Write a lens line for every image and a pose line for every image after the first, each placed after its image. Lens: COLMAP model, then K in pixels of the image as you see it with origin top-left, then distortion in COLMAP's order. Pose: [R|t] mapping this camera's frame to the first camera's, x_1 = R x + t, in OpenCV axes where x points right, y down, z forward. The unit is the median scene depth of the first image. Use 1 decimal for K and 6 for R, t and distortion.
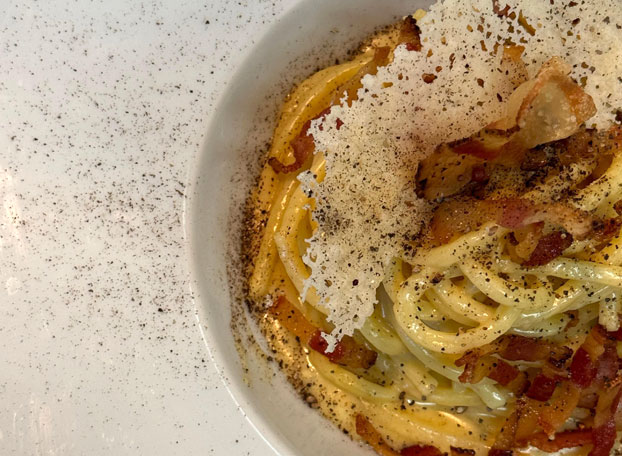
lens RADIAL K [[1259.4, 0, 311.0], [0, 1259.4, 228.0], [0, 0, 1]] dist [0.079421, 0.337659]
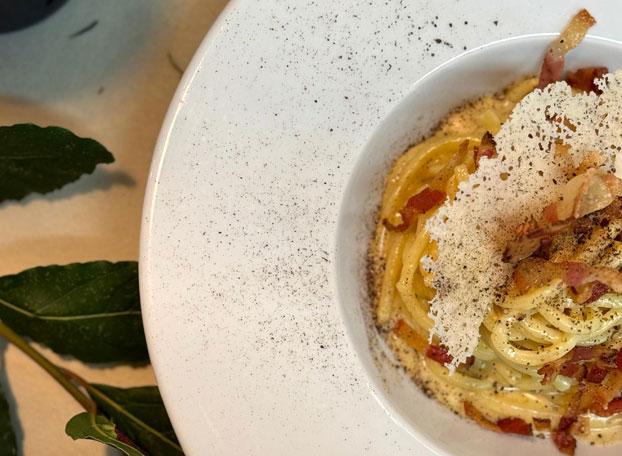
lens RADIAL K [[1259.4, 0, 311.0], [0, 1259.4, 228.0], [0, 0, 1]] dist [0.079421, 0.337659]
pose [[0.995746, -0.092052, -0.003977, -0.113852], [0.091768, 0.986957, 0.132264, -0.252423], [-0.008250, -0.132067, 0.991207, -0.375003]]
